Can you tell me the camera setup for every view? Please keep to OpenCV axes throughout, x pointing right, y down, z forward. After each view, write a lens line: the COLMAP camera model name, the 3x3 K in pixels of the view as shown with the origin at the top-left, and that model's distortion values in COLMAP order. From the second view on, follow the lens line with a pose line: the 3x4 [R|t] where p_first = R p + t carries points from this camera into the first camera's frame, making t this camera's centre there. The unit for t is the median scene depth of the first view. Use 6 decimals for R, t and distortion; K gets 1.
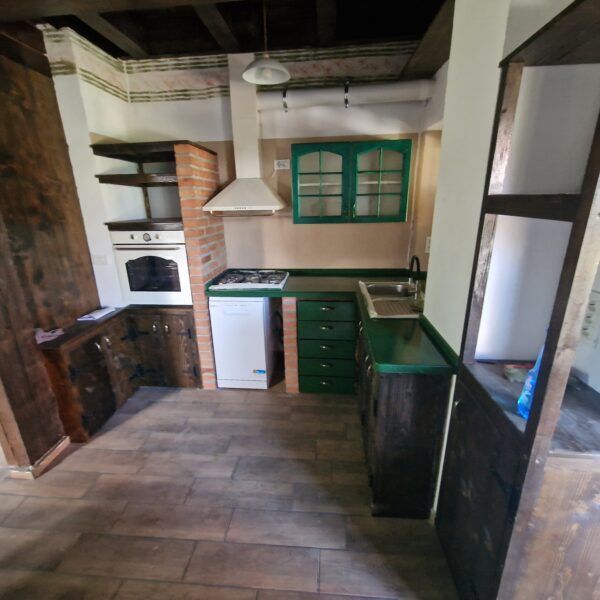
lens RADIAL K [[327.8, 0, 298.3], [0, 327.8, 304.2], [0, 0, 1]] dist [-0.003192, -0.000095]
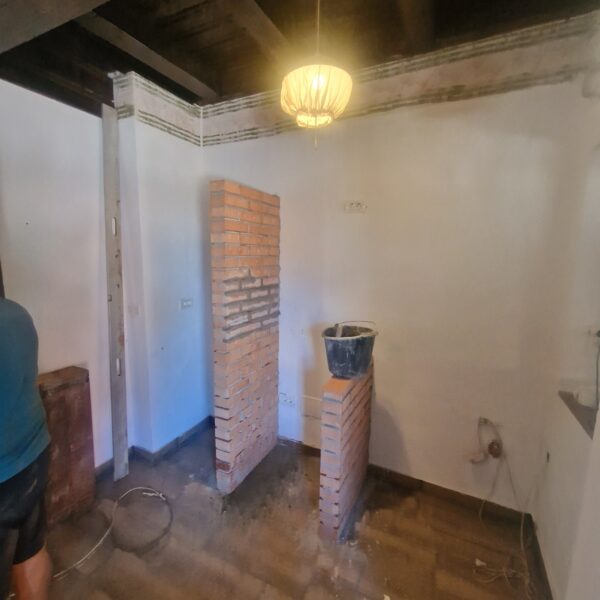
lens RADIAL K [[327.8, 0, 298.3], [0, 327.8, 304.2], [0, 0, 1]] dist [-0.003192, -0.000095]
pose [[0.930365, 0.090930, -0.355180, 0.132597], [-0.144443, 0.981313, -0.127128, -0.094304], [0.336982, 0.169579, 0.926113, 0.312139]]
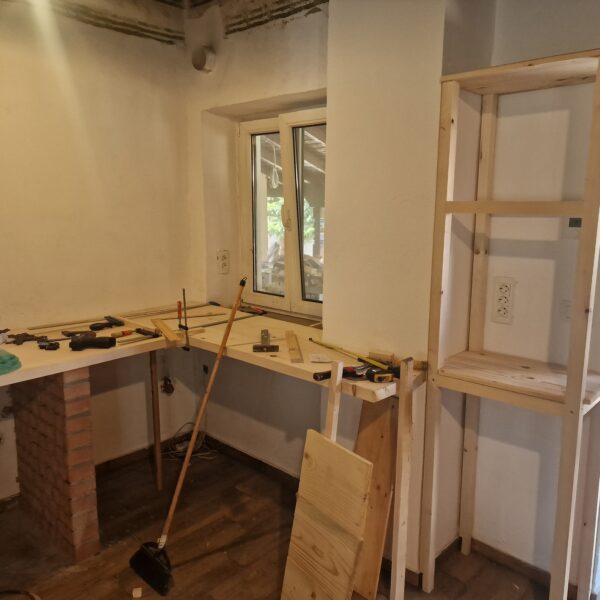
lens RADIAL K [[535.5, 0, 297.8], [0, 535.5, 296.9], [0, 0, 1]] dist [0.073881, -0.068287]
pose [[0.621849, -0.113497, 0.774869, -0.460065], [0.222070, 0.974384, -0.035496, -0.027841], [-0.750991, 0.194149, 0.631125, 0.144544]]
